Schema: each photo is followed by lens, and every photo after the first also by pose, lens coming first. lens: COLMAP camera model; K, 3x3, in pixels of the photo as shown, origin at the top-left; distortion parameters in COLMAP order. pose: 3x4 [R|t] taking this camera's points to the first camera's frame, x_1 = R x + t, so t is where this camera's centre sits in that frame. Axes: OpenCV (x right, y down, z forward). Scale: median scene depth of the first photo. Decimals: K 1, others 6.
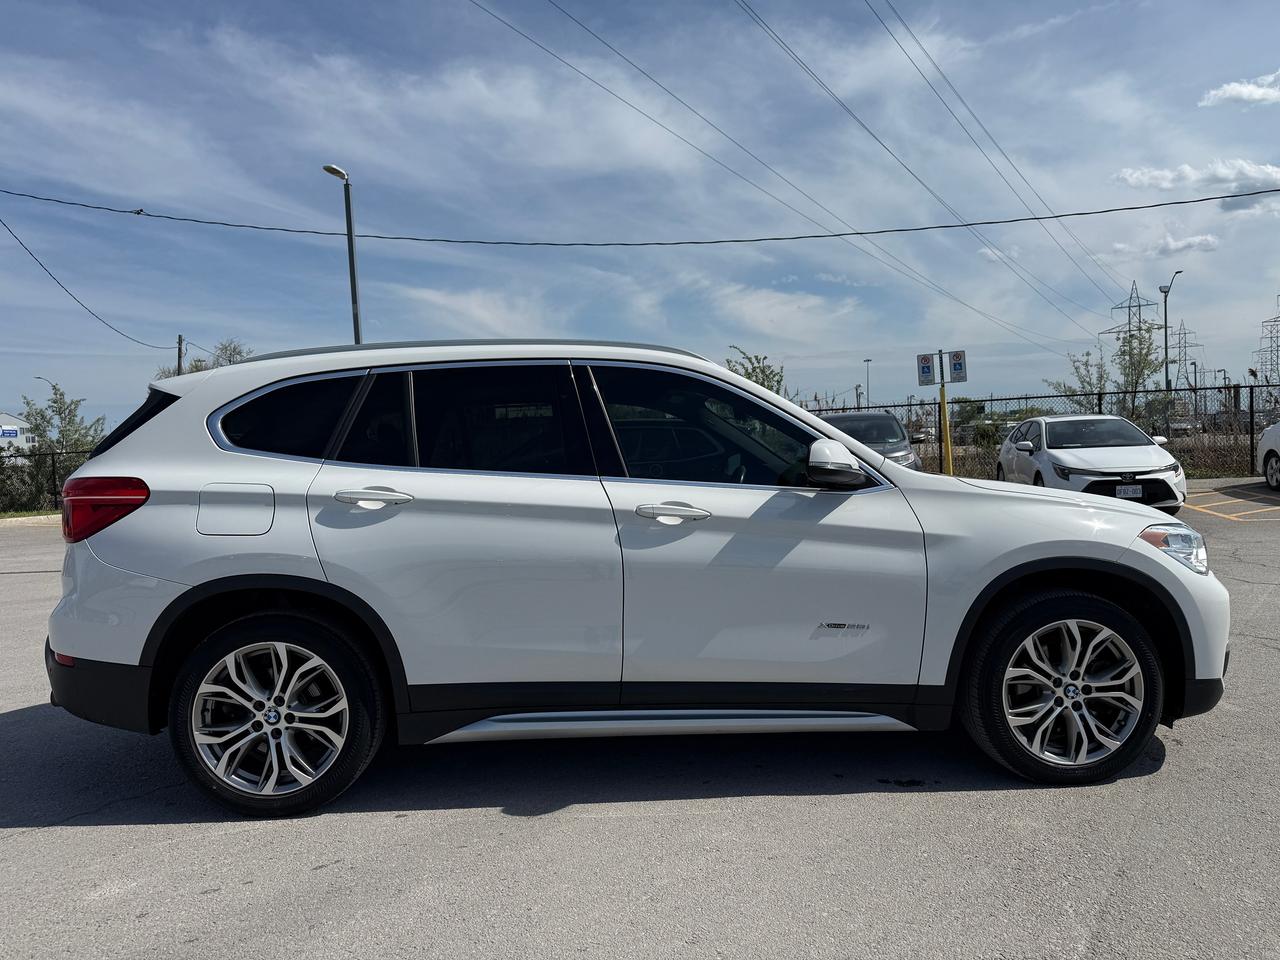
lens RADIAL K [[909.7, 0, 631.9], [0, 909.7, 508.7], [0, 0, 1]] dist [0.042419, -0.041683]
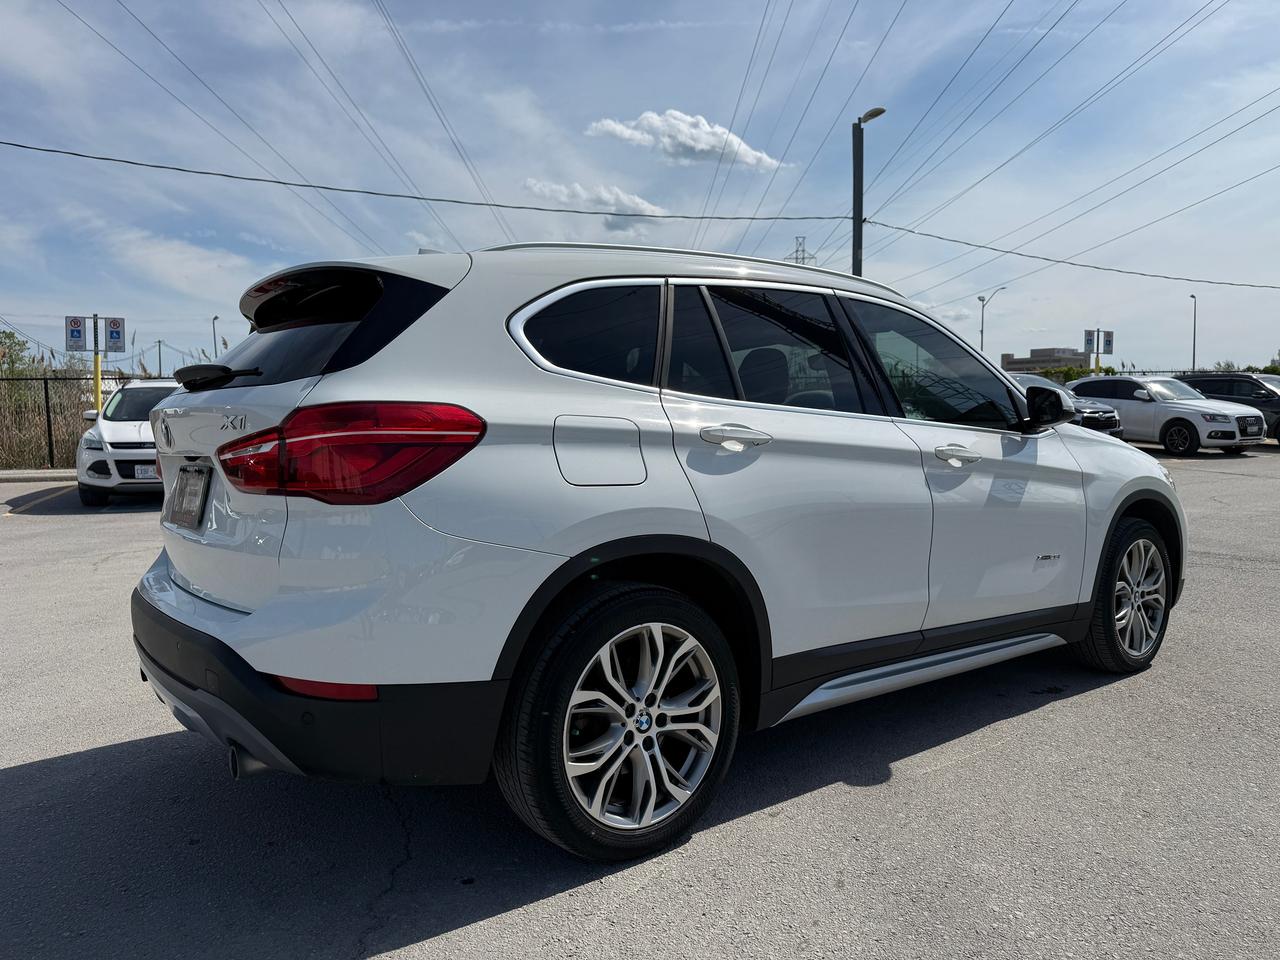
lens RADIAL K [[909.7, 0, 657.0], [0, 909.7, 515.6], [0, 0, 1]] dist [0.042419, -0.041683]
pose [[0.811098, -0.039390, 0.583582, -0.821609], [0.020680, 0.999037, 0.038690, 0.025332], [-0.584544, -0.019313, 0.811132, 0.378766]]
